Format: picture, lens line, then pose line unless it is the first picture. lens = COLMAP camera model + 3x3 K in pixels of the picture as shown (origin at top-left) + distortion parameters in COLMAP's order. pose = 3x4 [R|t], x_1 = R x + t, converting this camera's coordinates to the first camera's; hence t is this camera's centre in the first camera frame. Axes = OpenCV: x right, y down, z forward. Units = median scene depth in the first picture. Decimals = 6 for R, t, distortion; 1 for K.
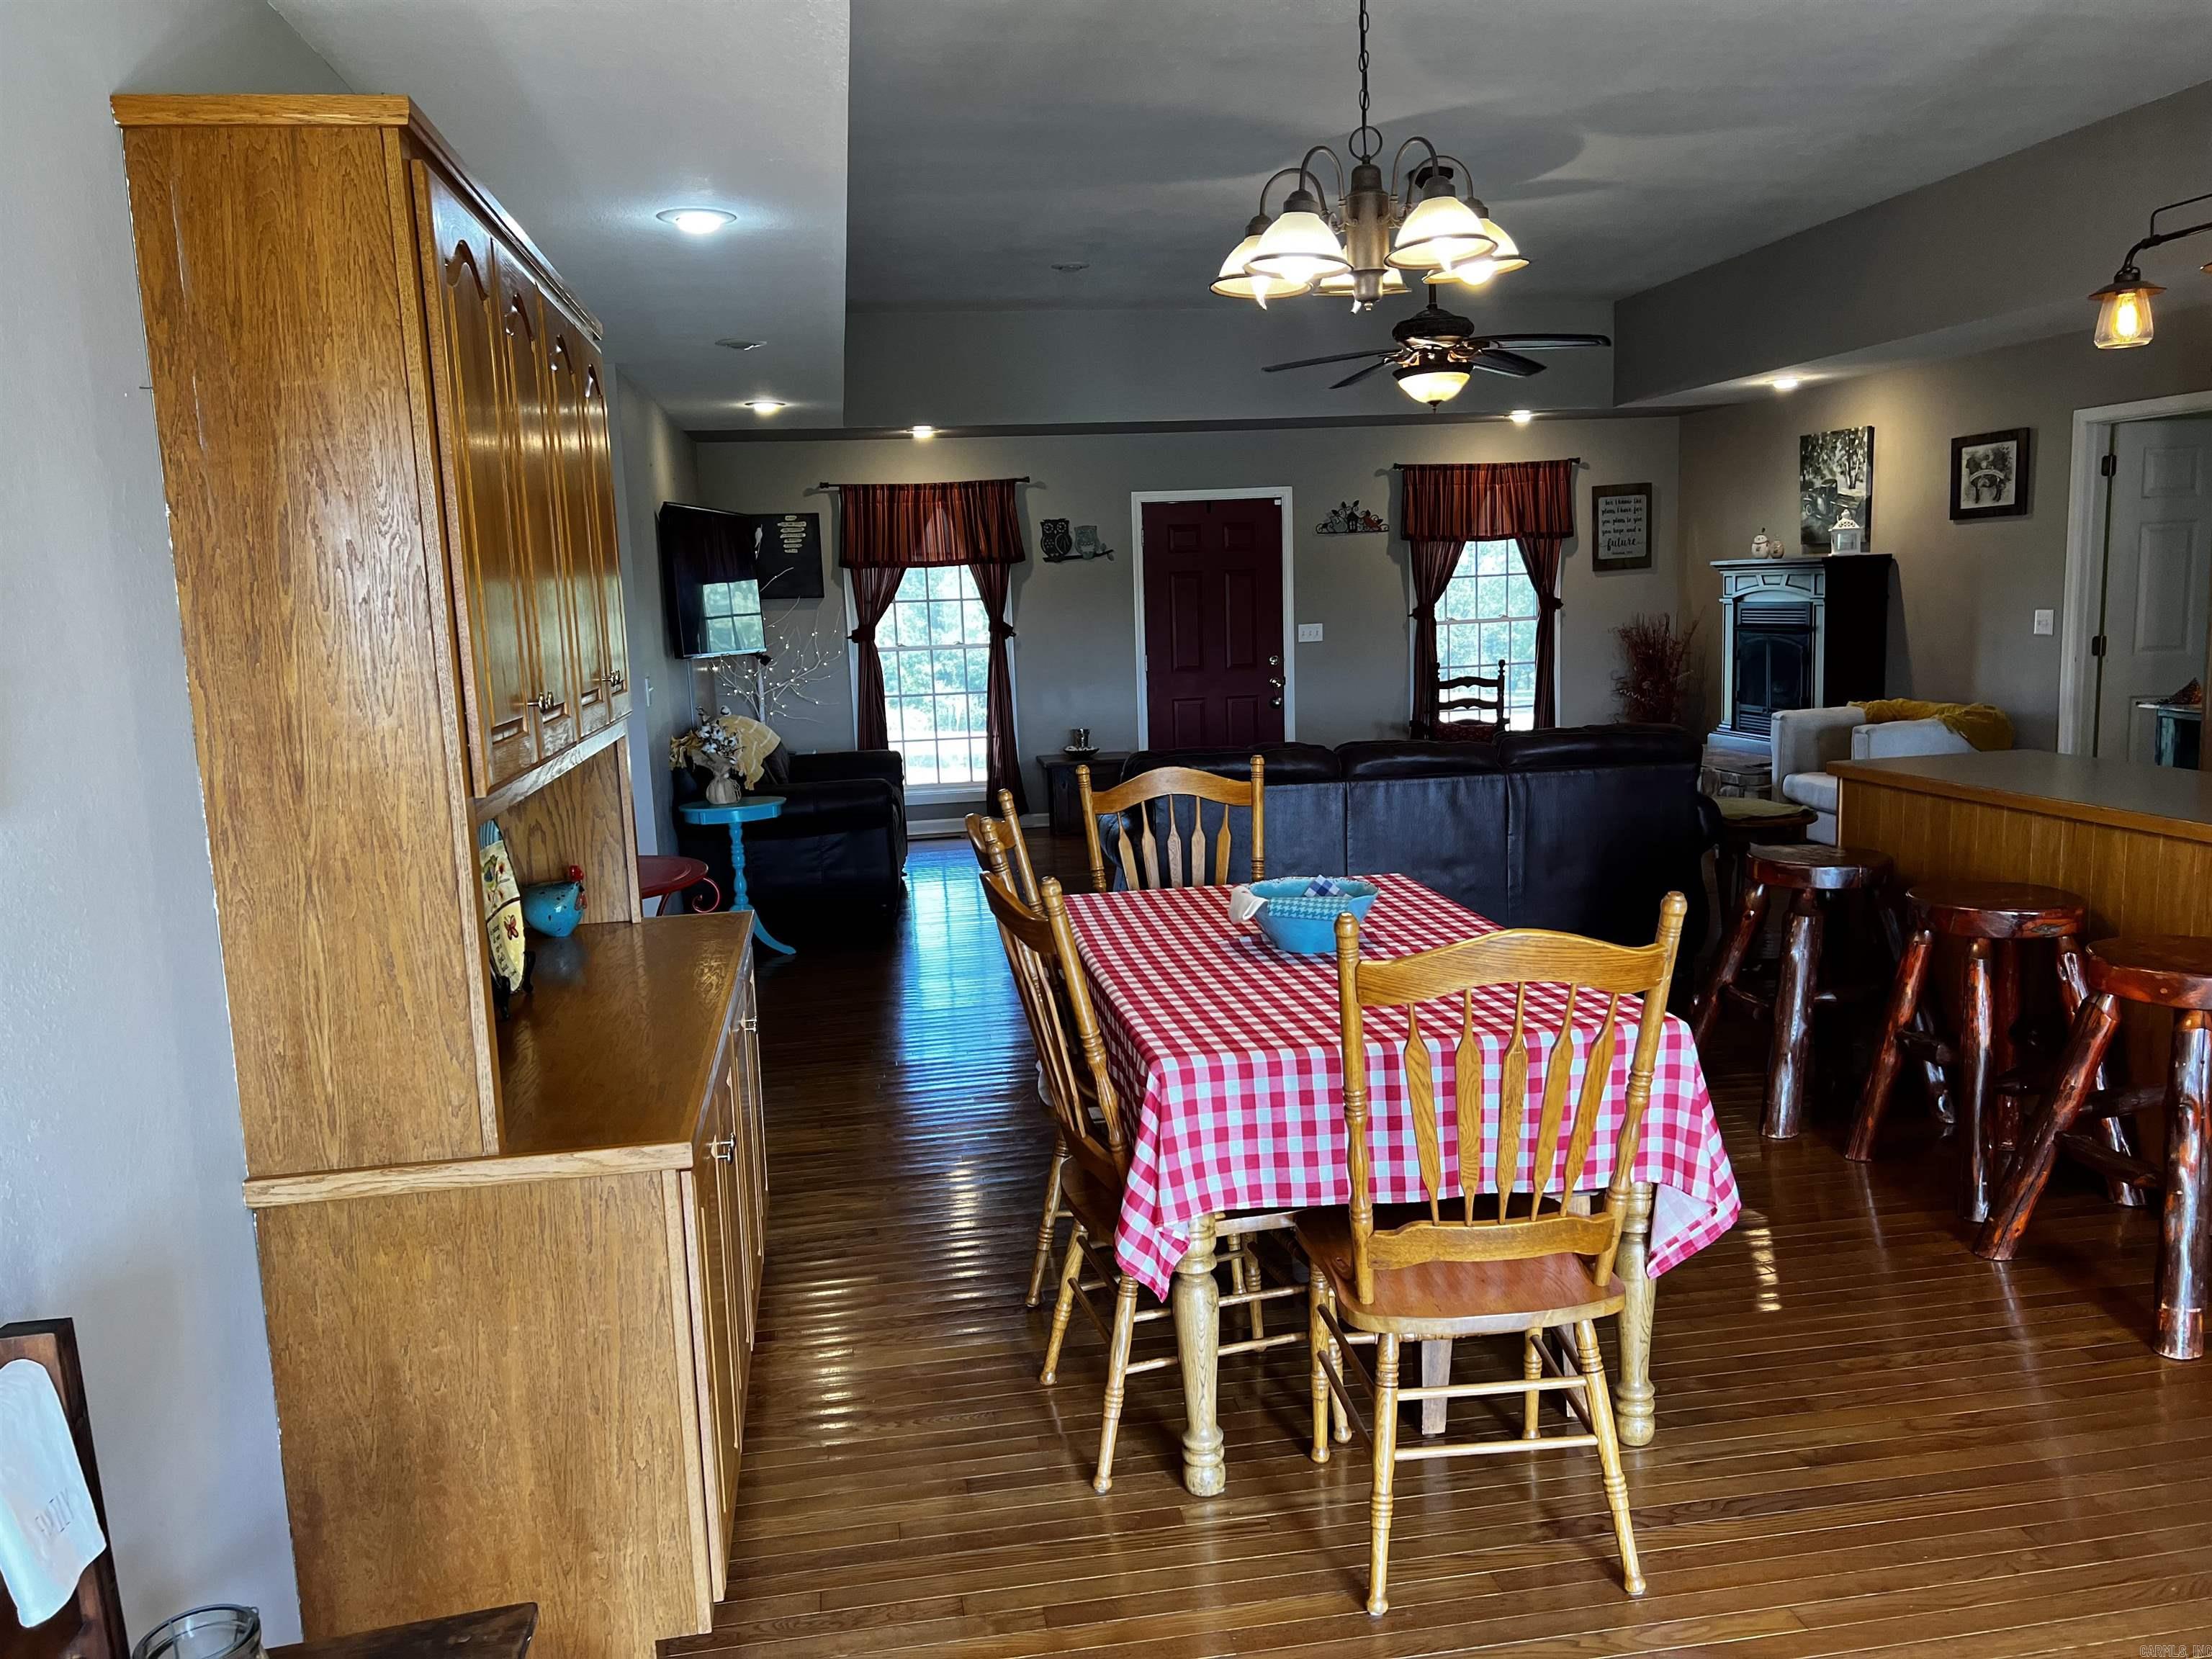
lens RADIAL K [[1655.6, 0, 1108.1], [0, 1655.6, 847.7], [0, 0, 1]] dist [0.047498, -0.059262]
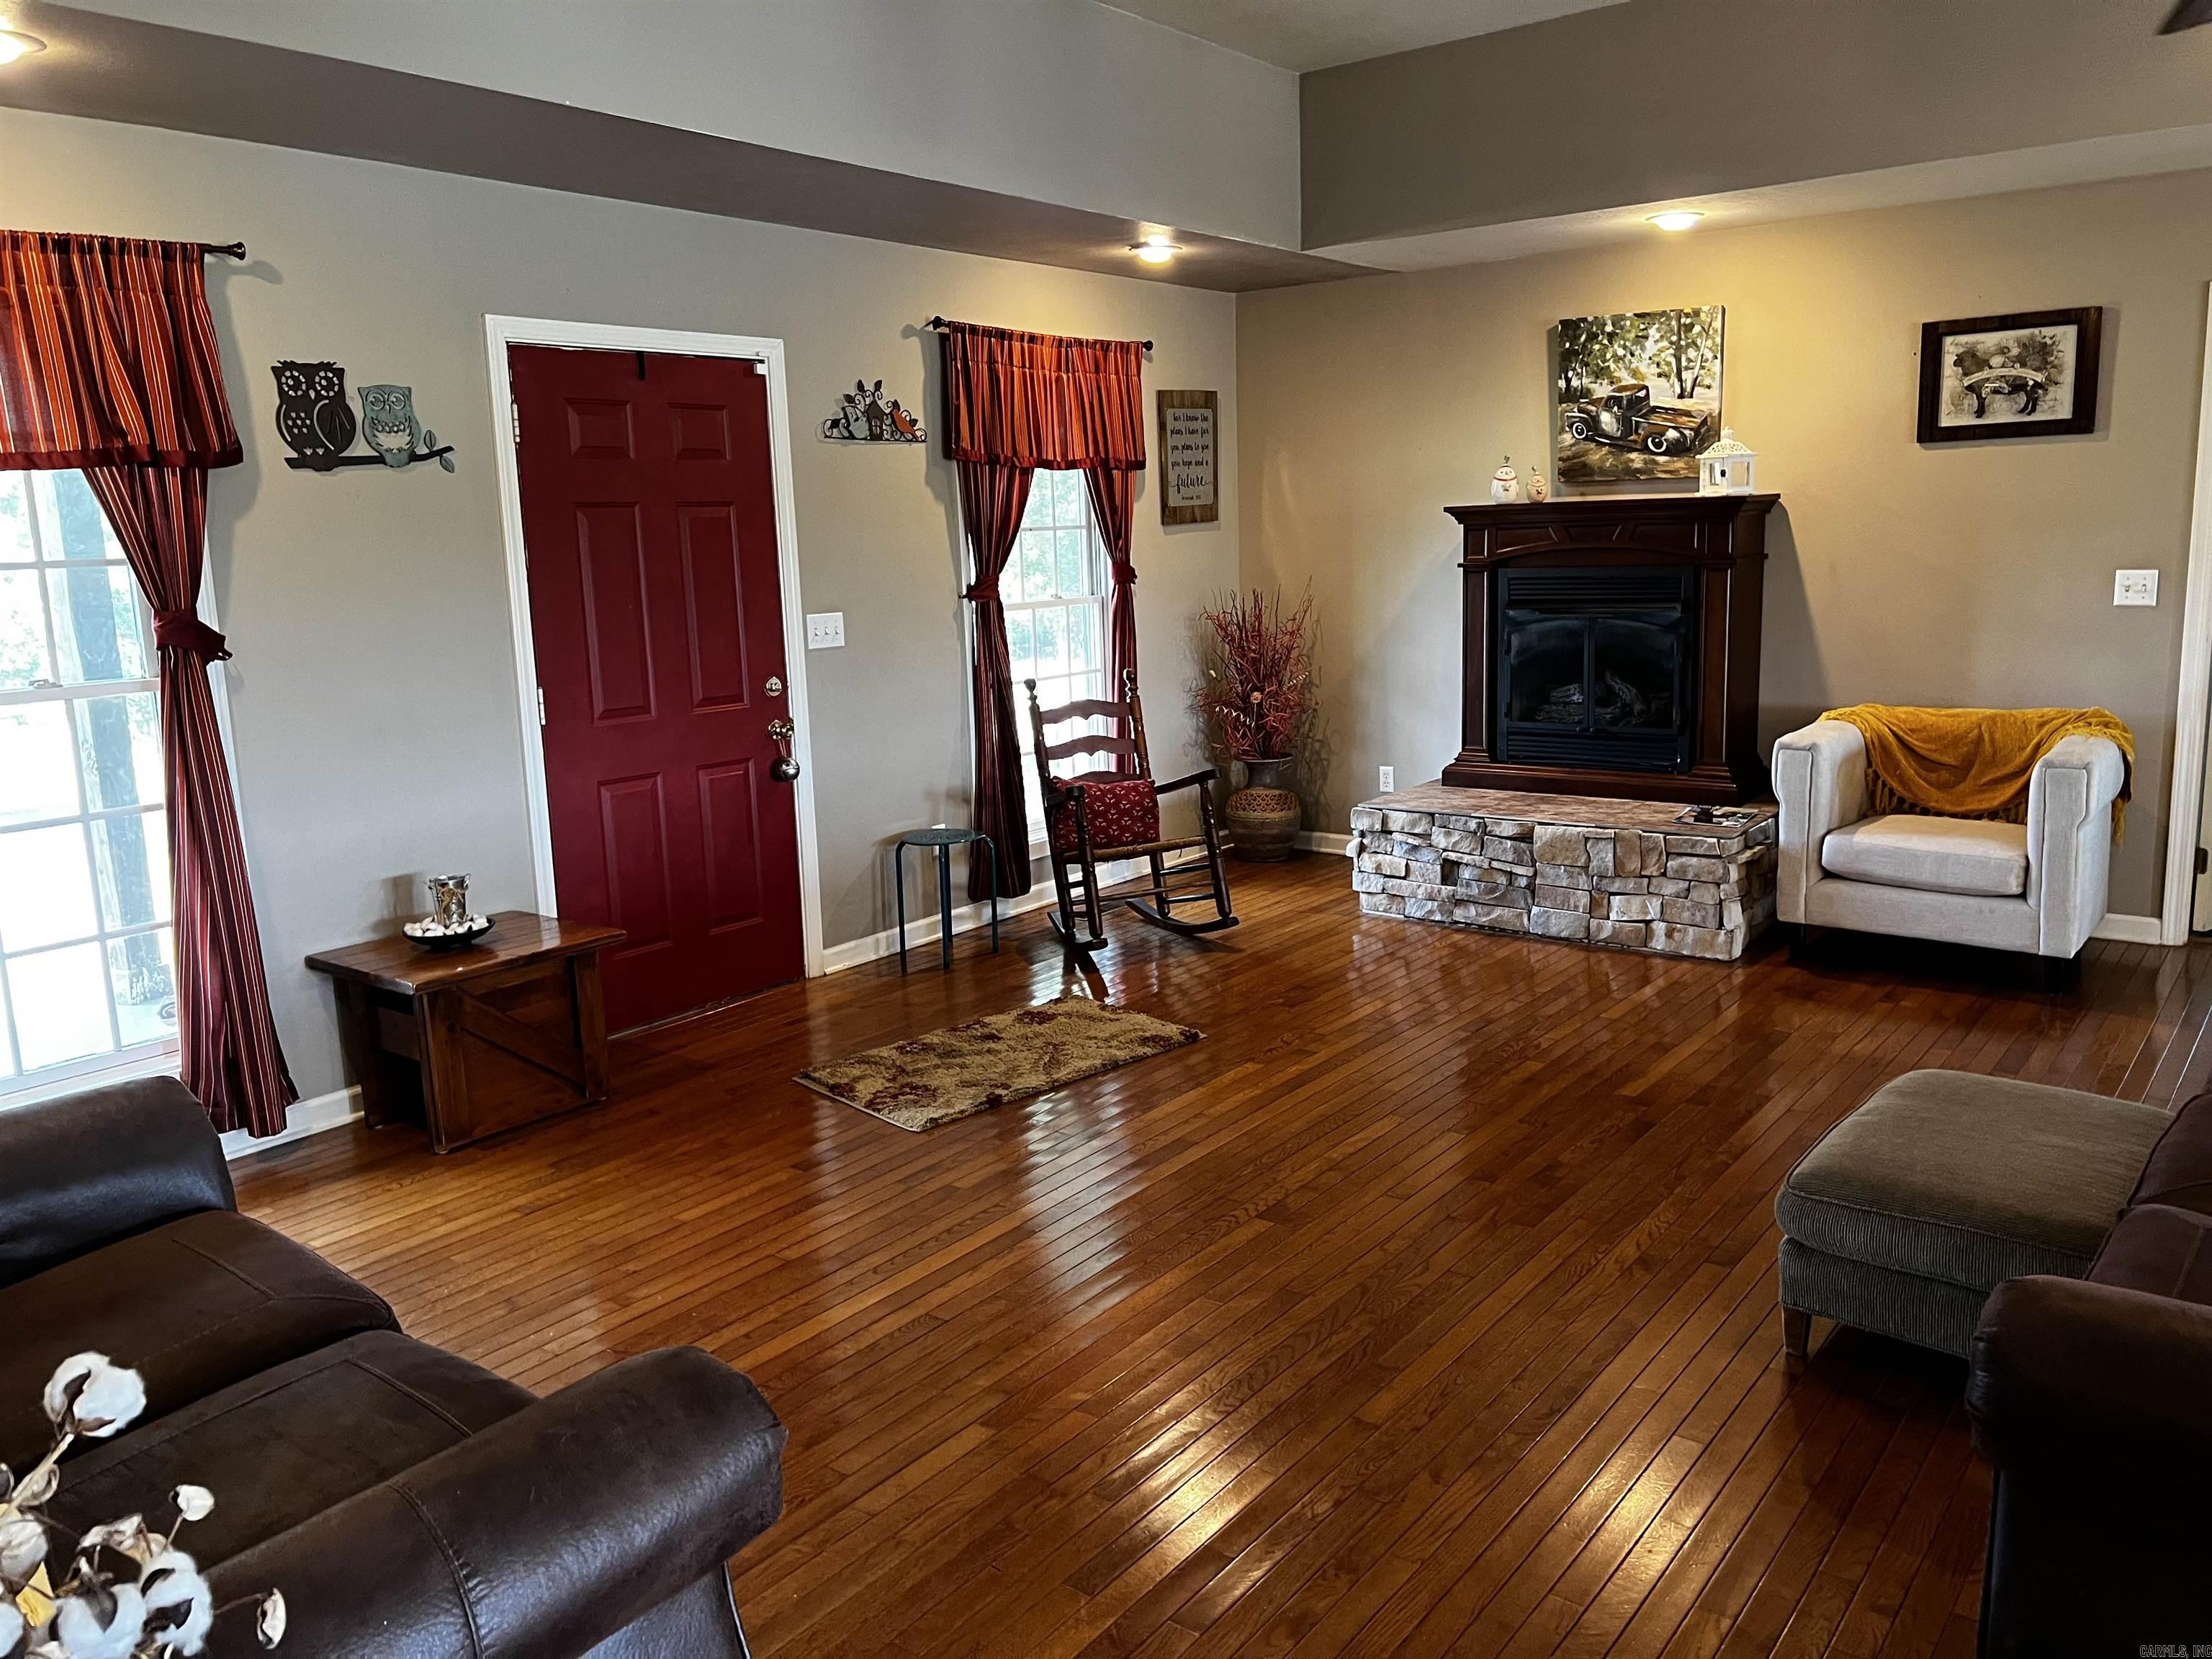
lens RADIAL K [[1655.6, 0, 1109.5], [0, 1655.6, 829.8], [0, 0, 1]] dist [0.047498, -0.059262]
pose [[0.725884, -0.108084, 0.679272, -0.176708], [0.109990, 0.993108, 0.040483, -0.081273], [-0.678966, 0.045327, 0.732769, 0.578648]]
